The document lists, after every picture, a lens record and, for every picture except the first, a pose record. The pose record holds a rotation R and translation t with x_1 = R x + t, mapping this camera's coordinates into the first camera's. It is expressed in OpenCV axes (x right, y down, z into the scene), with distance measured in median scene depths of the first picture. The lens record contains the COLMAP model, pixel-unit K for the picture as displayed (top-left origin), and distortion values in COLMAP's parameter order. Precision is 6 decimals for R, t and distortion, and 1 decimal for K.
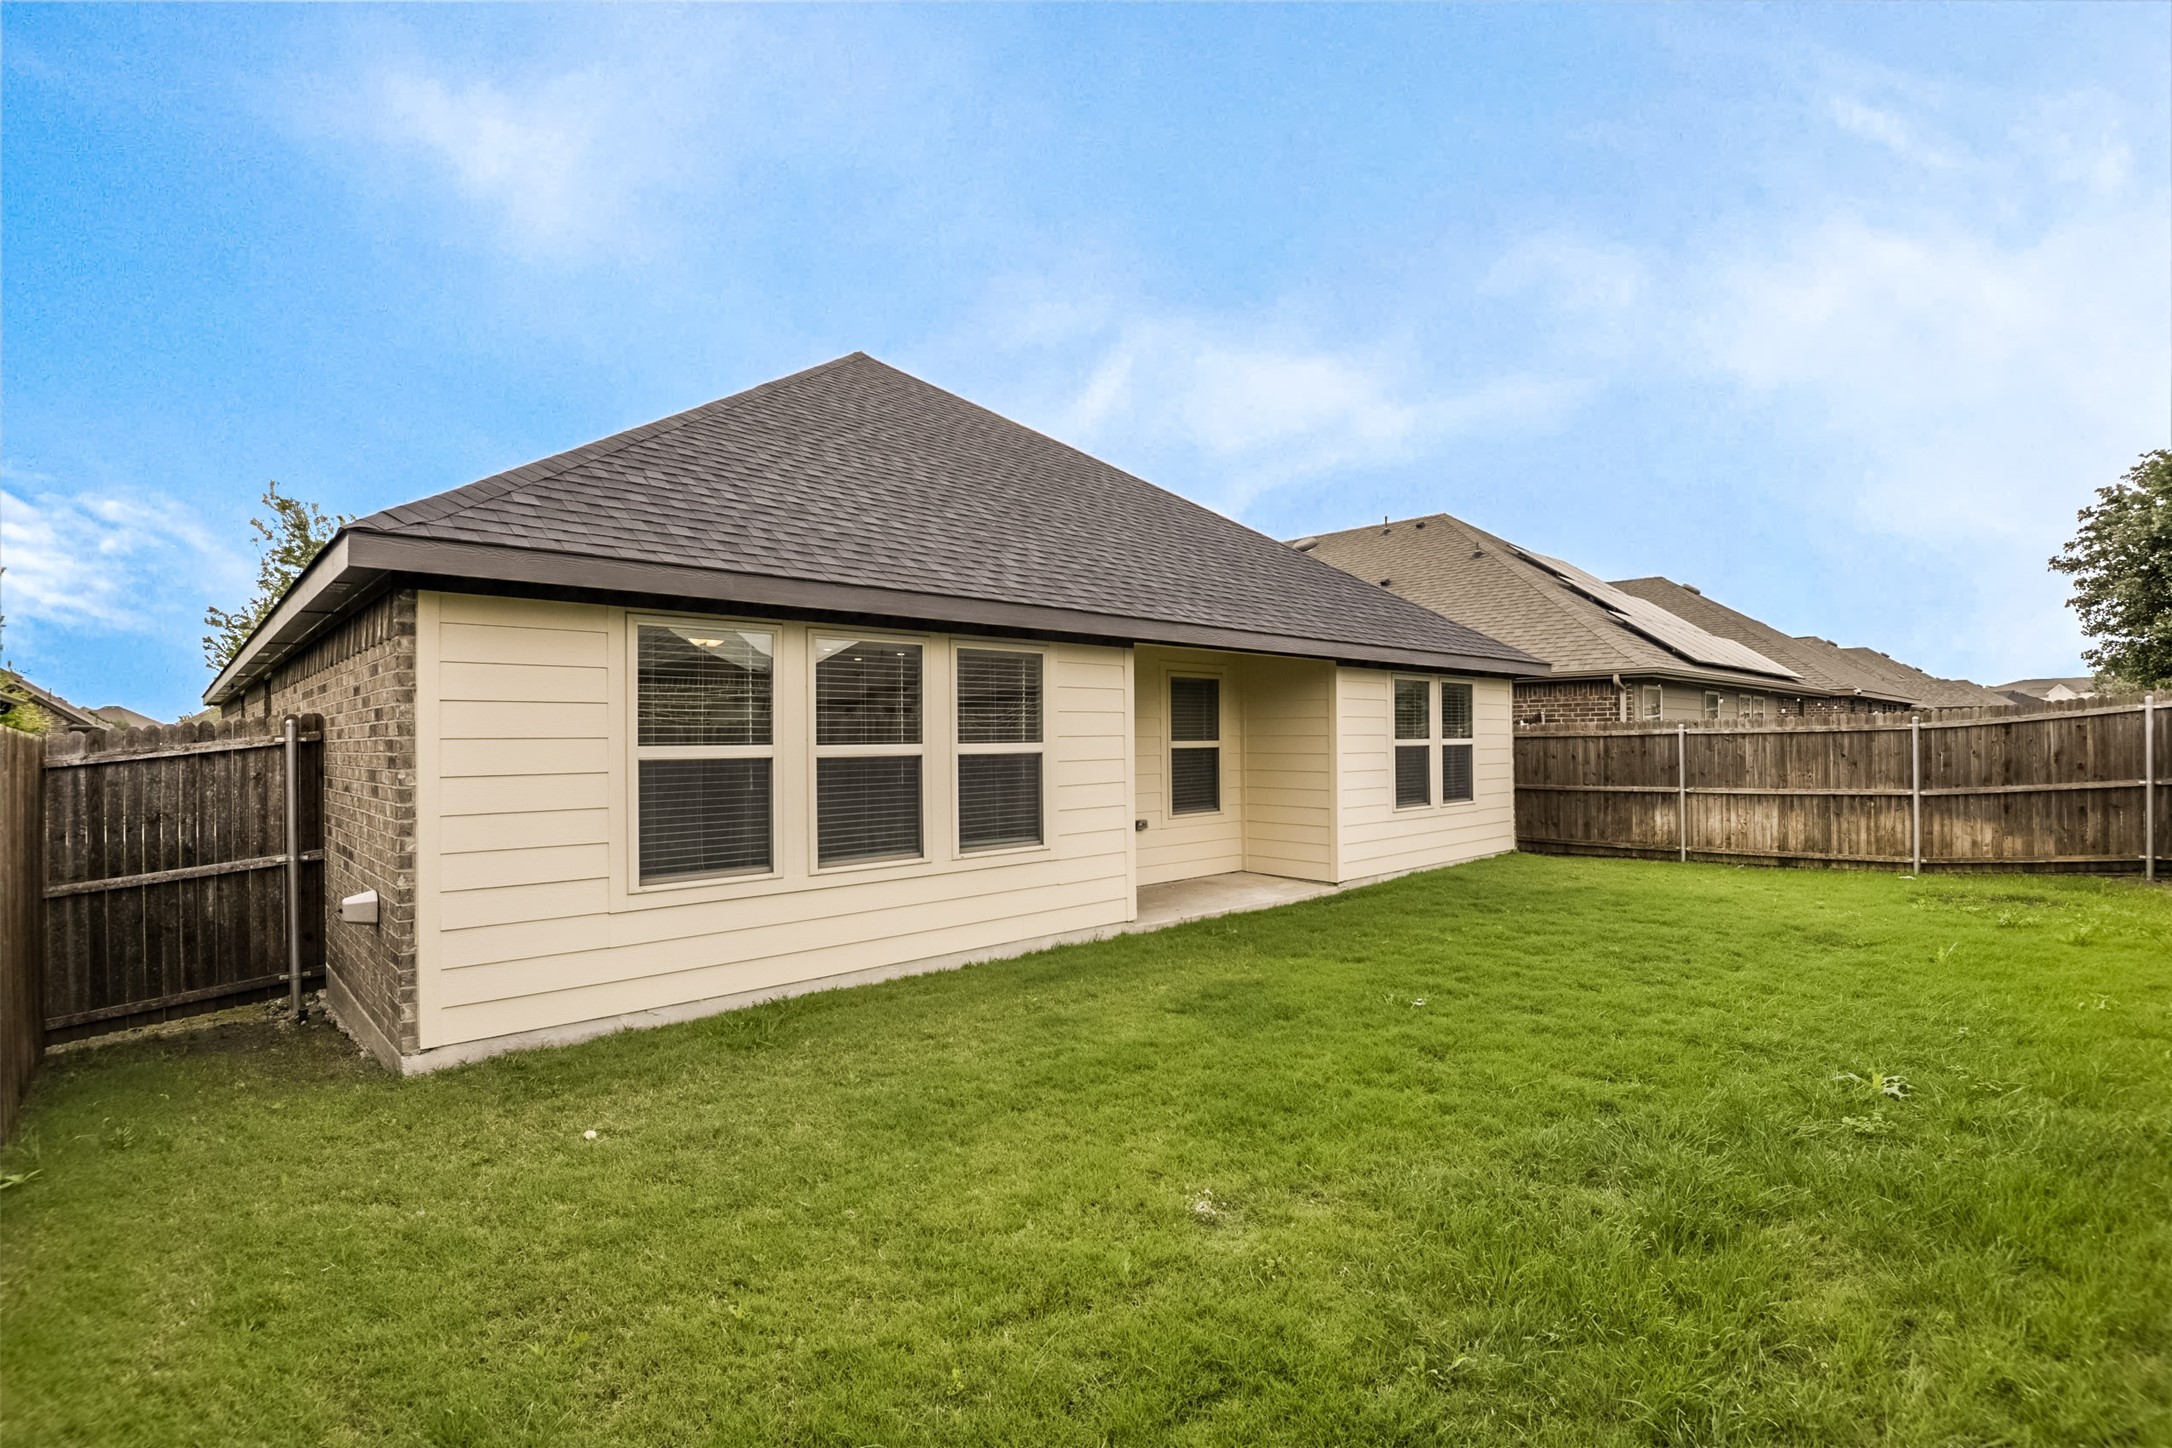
lens RADIAL K [[1007.3, 0, 1097.8], [0, 1007.3, 723.3], [0, 0, 1]] dist [-0.033817, -0.005112]
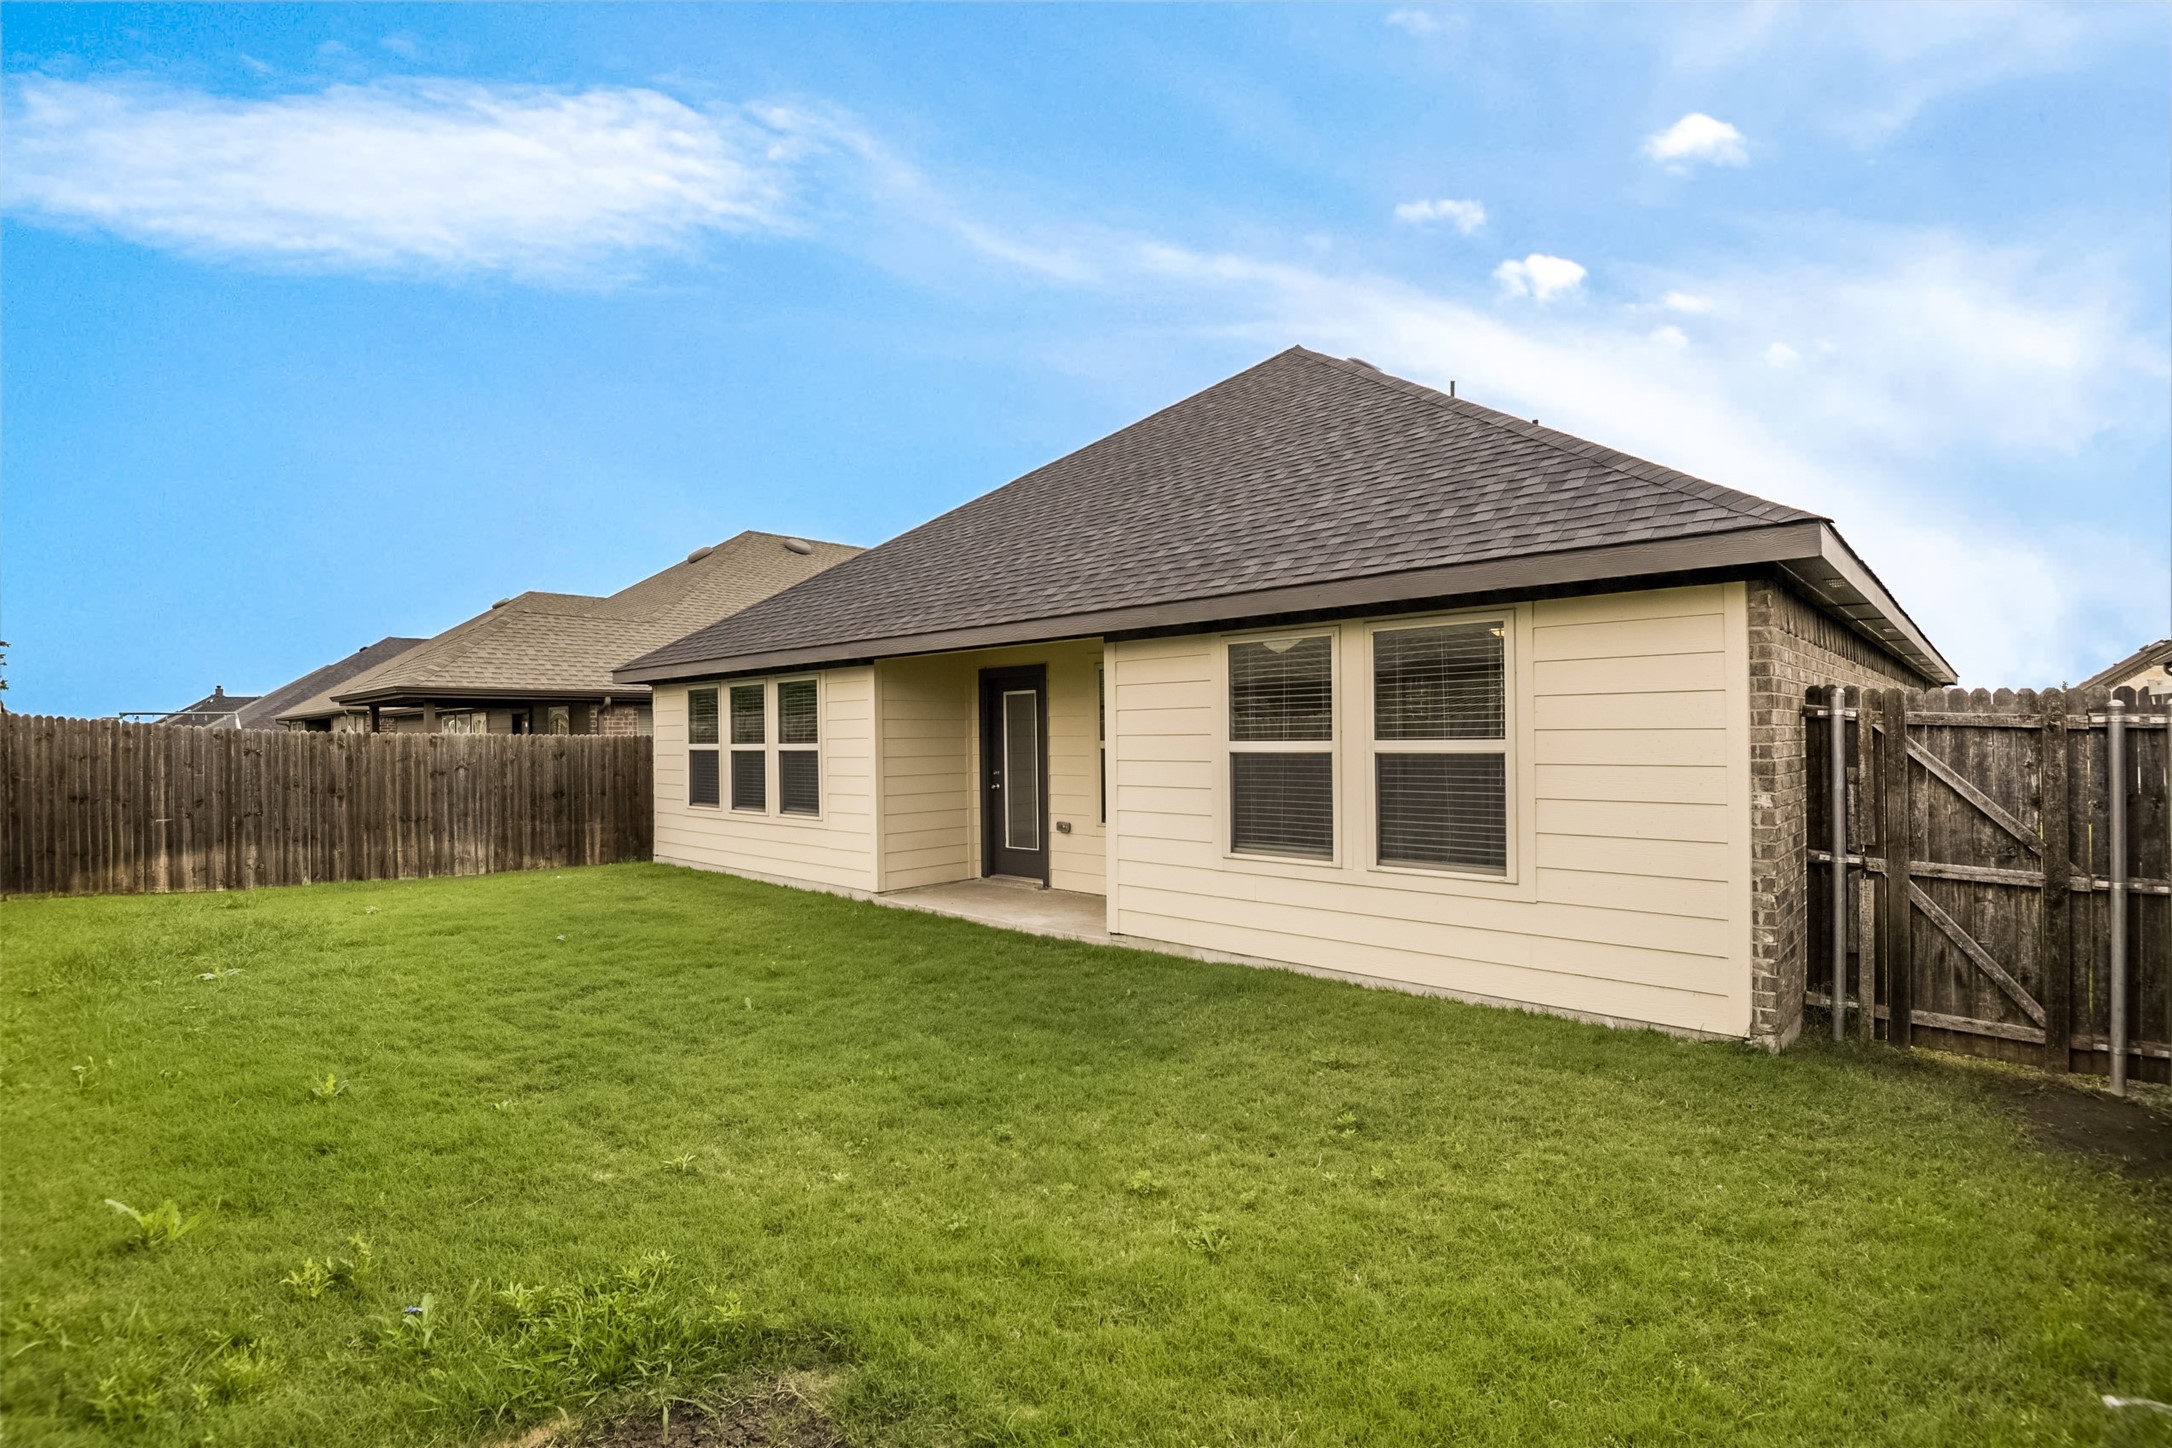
lens RADIAL K [[1007.3, 0, 1076.8], [0, 1007.3, 740.7], [0, 0, 1]] dist [-0.033817, -0.005112]
pose [[0.043684, 0.007761, -0.999015, 1.216304], [0.023694, 0.999681, 0.008803, 0.010748], [0.998764, -0.024055, 0.043486, 1.171162]]
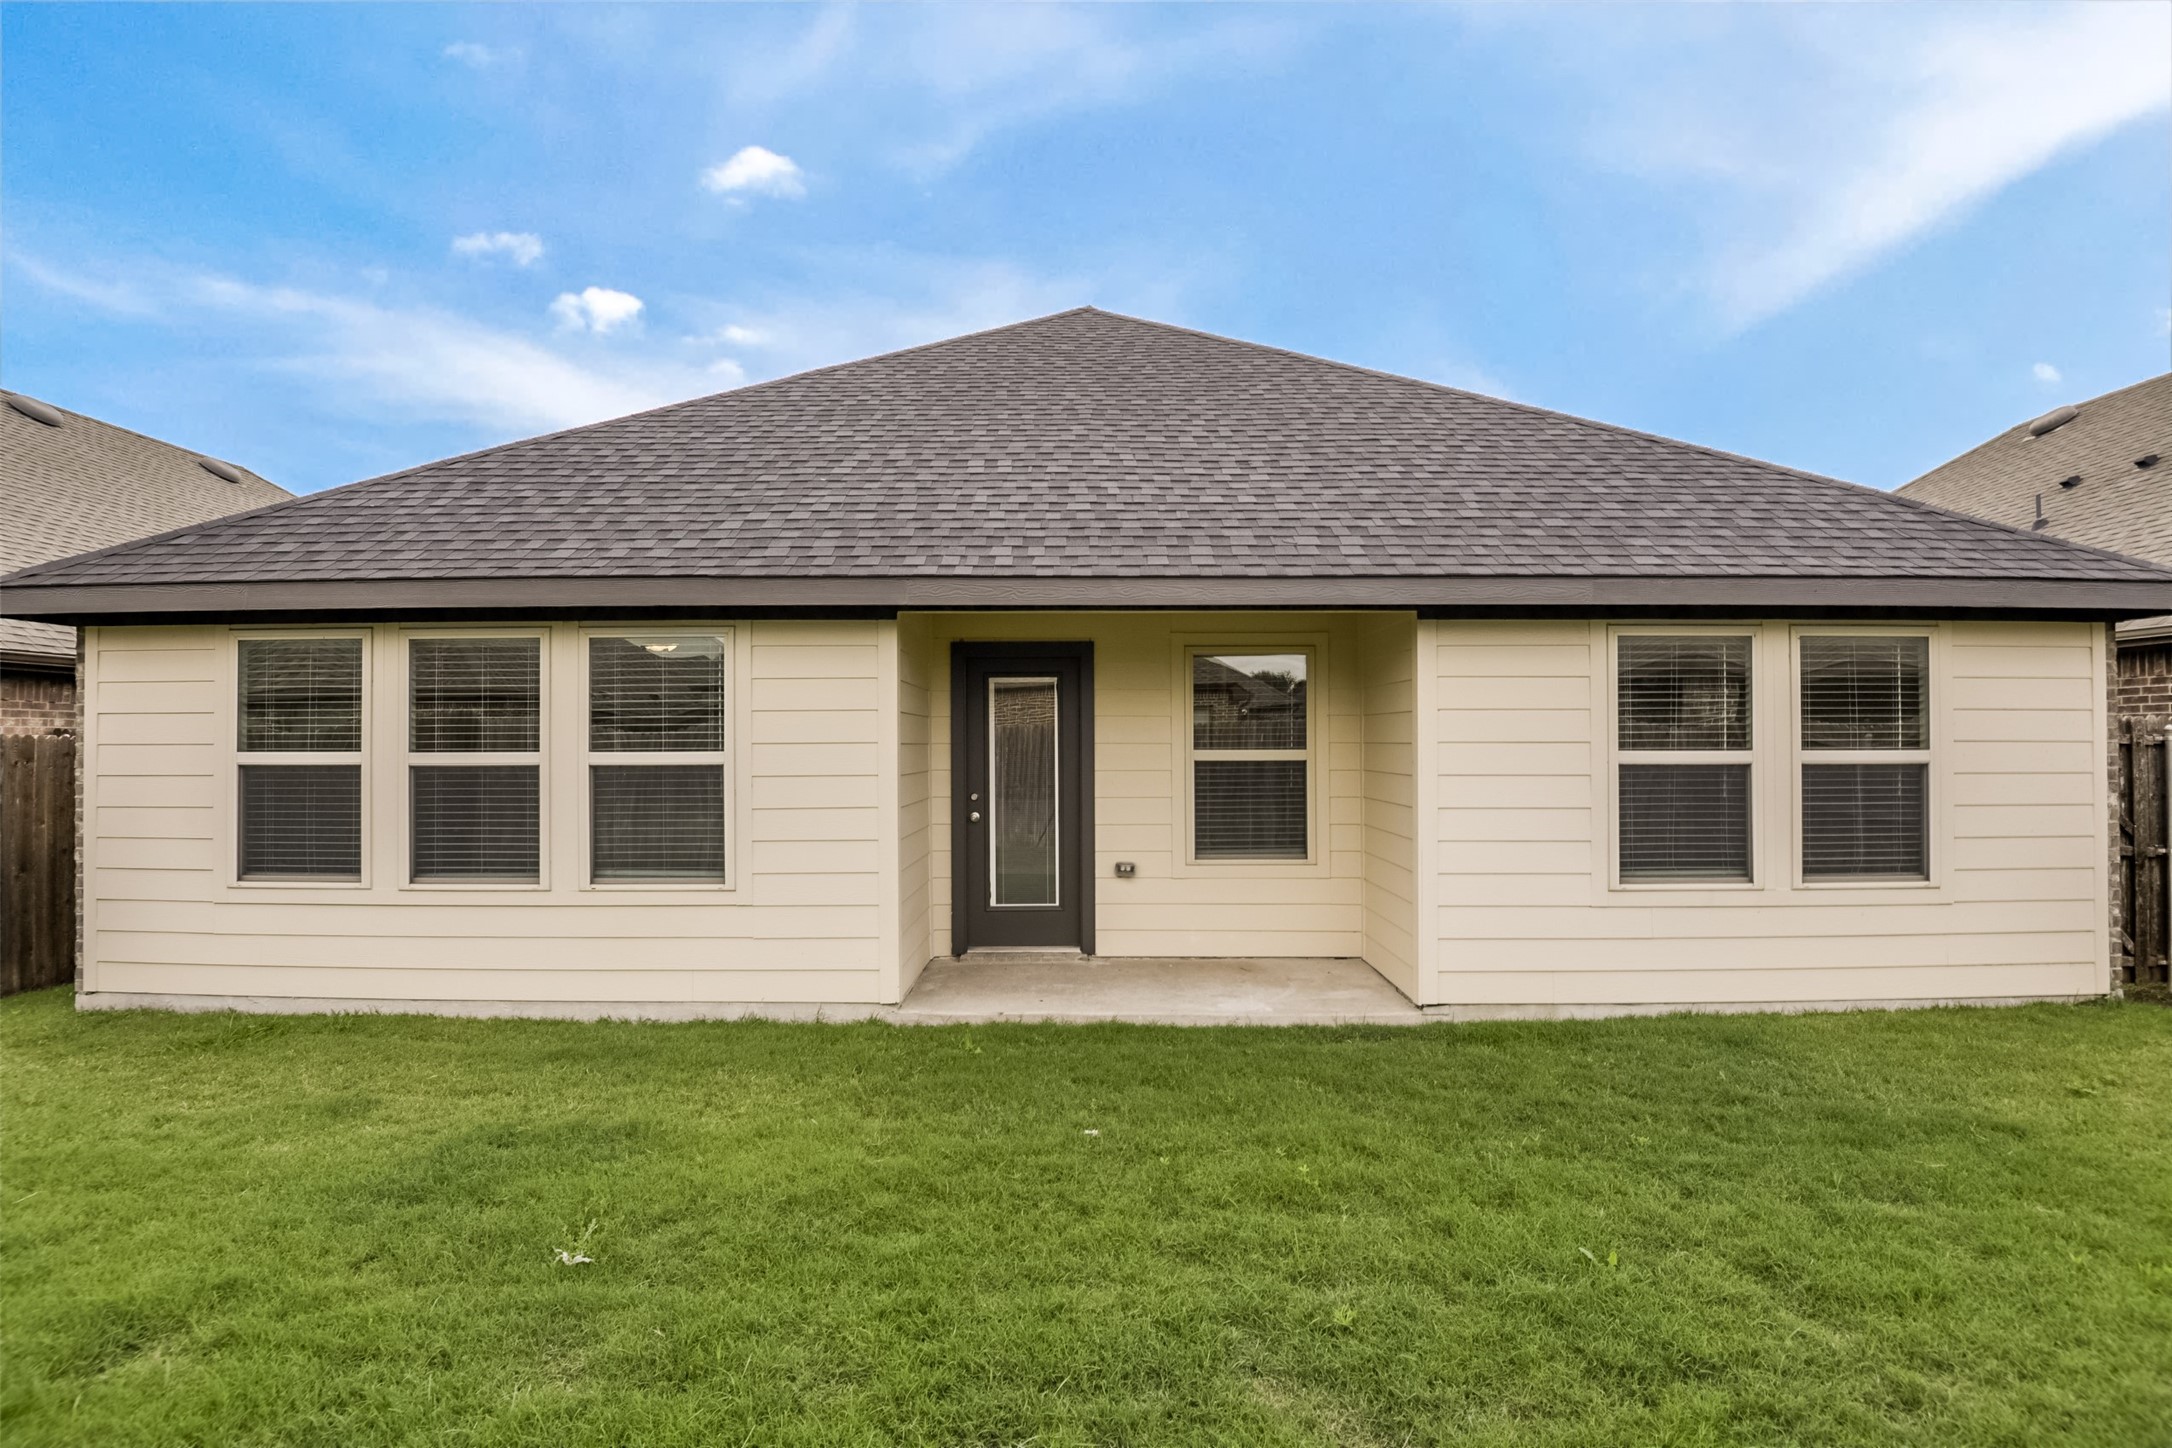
lens RADIAL K [[1007.3, 0, 1086.0], [0, 1007.3, 732.1], [0, 0, 1]] dist [-0.033817, -0.005112]
pose [[0.712482, -0.005246, -0.701671, 0.616969], [0.007950, 0.999968, 0.000596, 0.005164], [0.701645, -0.006003, 0.712501, 0.584900]]
